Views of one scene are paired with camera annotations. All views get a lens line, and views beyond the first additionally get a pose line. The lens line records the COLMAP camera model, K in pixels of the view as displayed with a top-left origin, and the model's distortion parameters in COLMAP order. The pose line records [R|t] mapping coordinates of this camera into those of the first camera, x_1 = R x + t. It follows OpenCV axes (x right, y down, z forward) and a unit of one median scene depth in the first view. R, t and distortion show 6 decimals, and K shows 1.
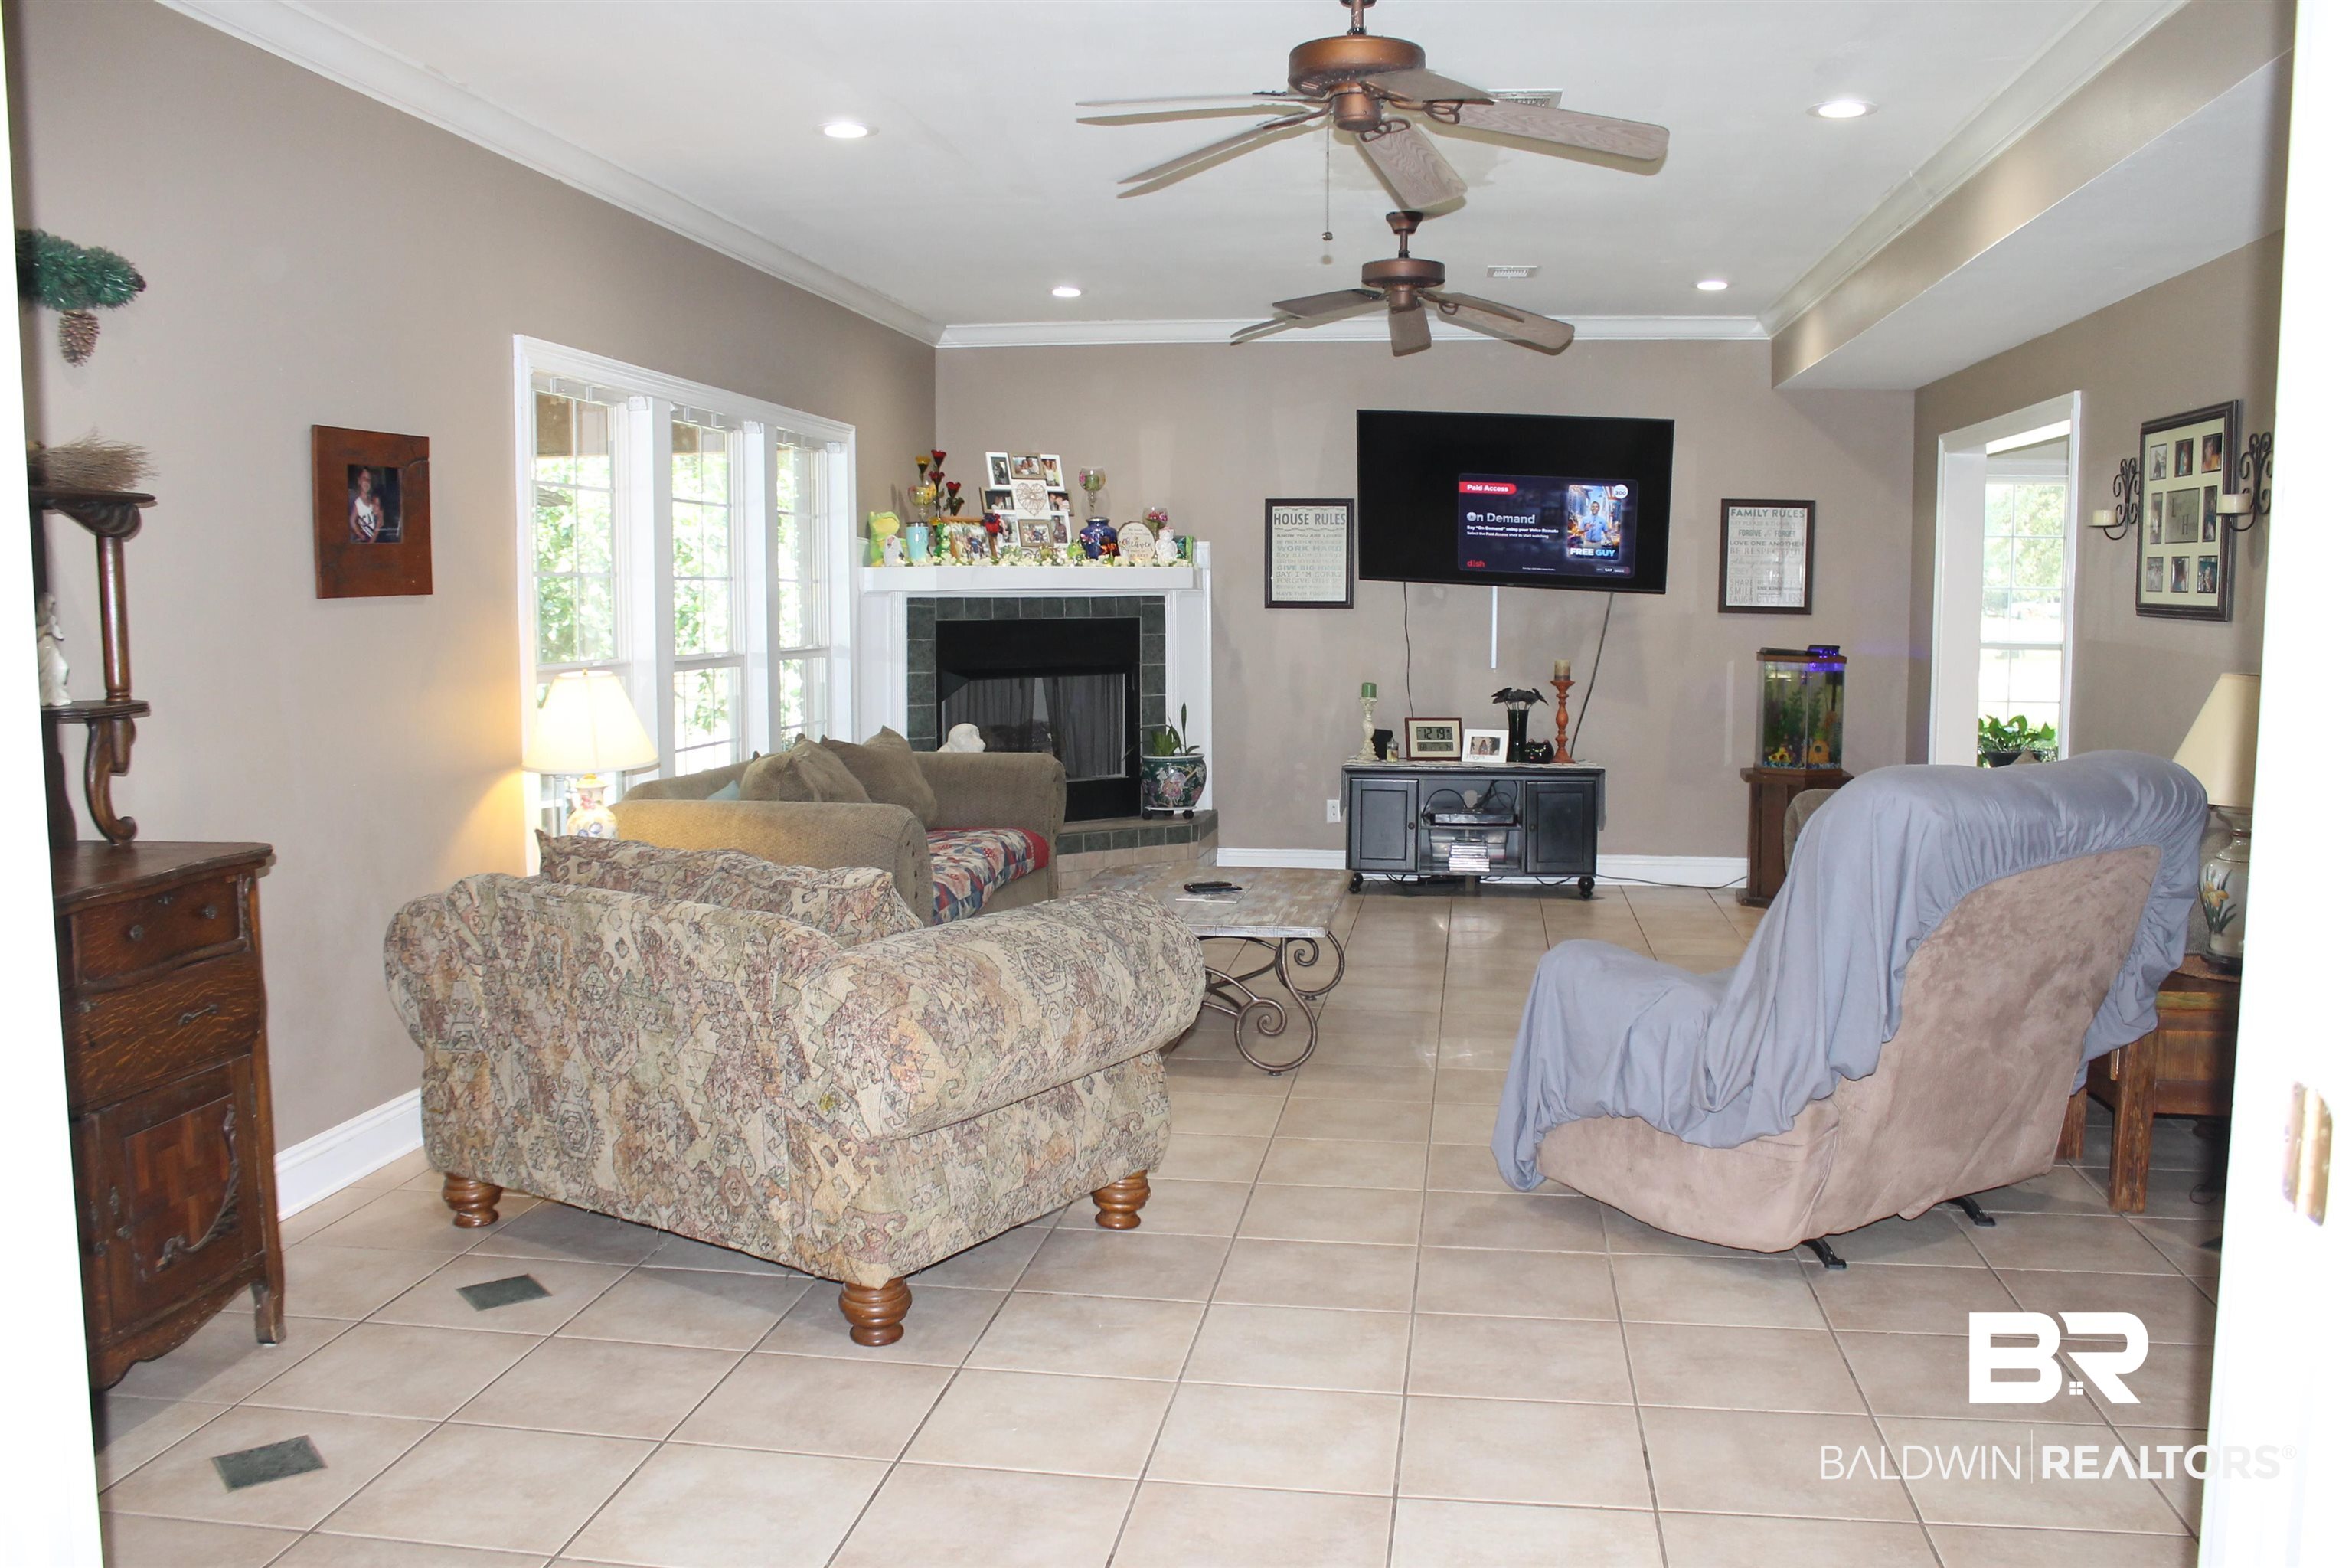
lens RADIAL K [[1968.5, 0, 1172.5], [0, 1968.5, 789.8], [0, 0, 1]] dist [-0.158509, 0.120783]
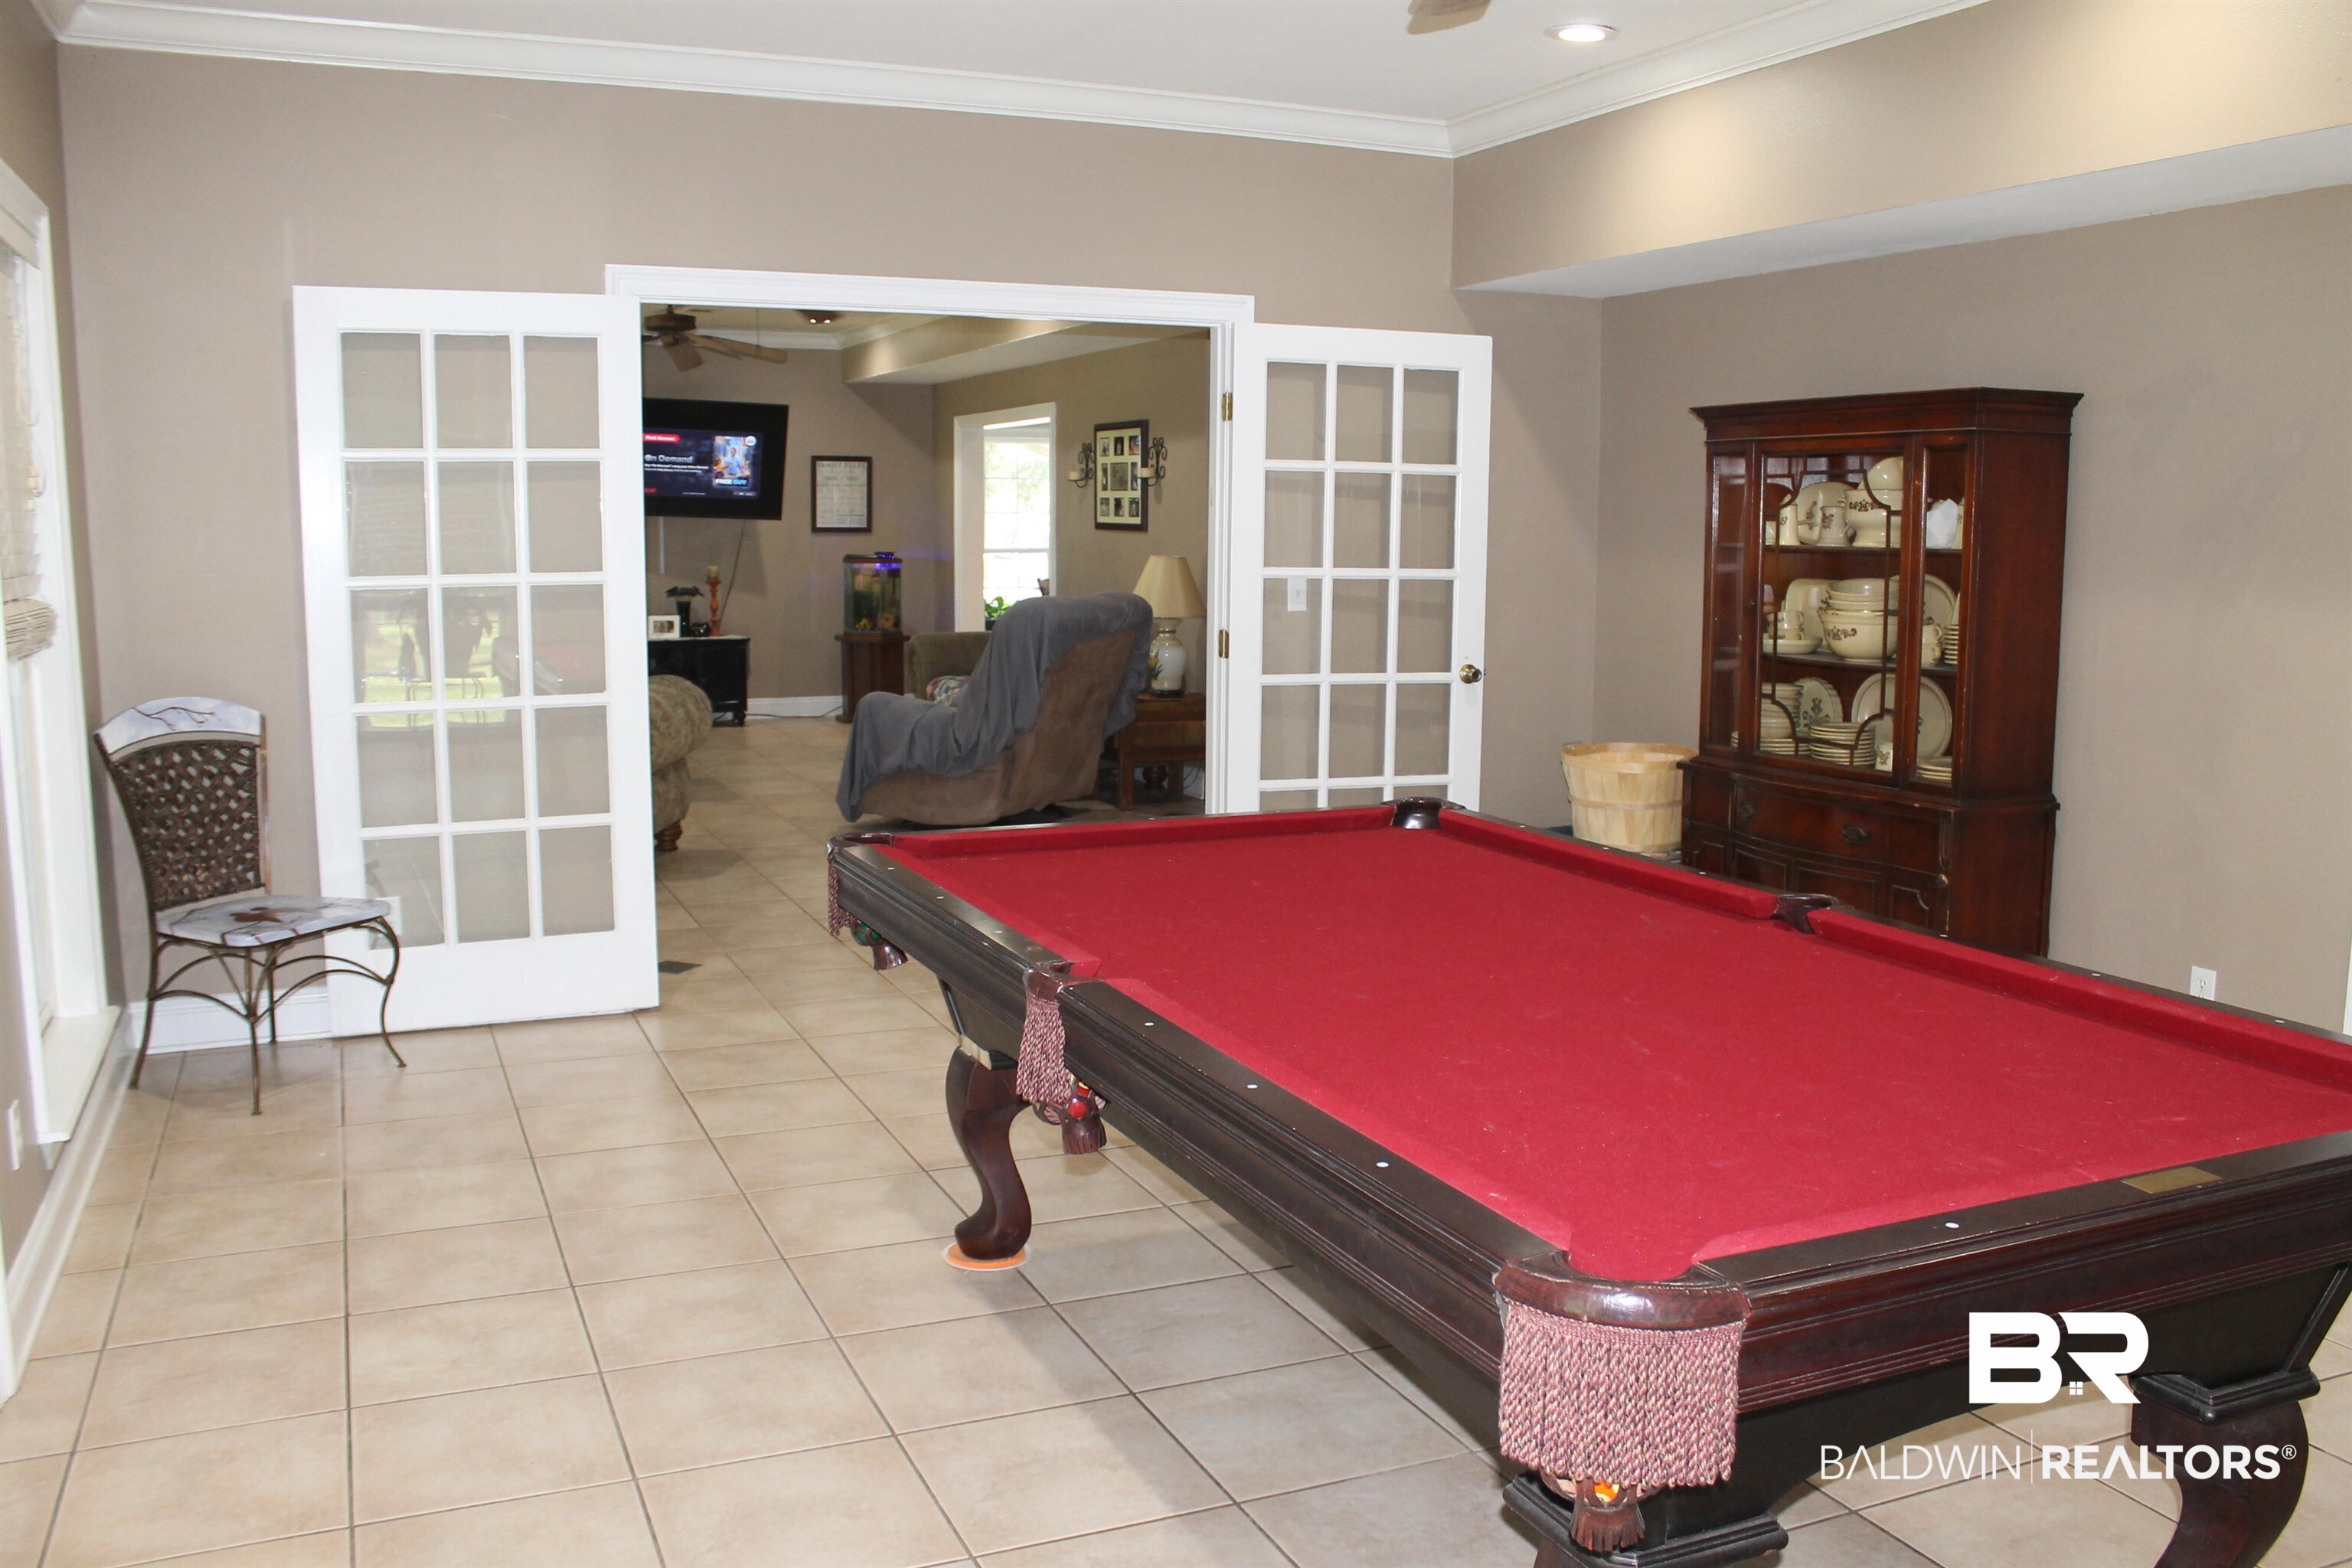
lens RADIAL K [[1968.5, 0, 1177.2], [0, 1968.5, 783.4], [0, 0, 1]] dist [-0.158509, 0.120783]
pose [[0.846227, -0.070248, 0.528172, -0.315721], [0.051027, 0.997399, 0.050902, 0.043133], [-0.530374, -0.016123, 0.847610, -0.464043]]
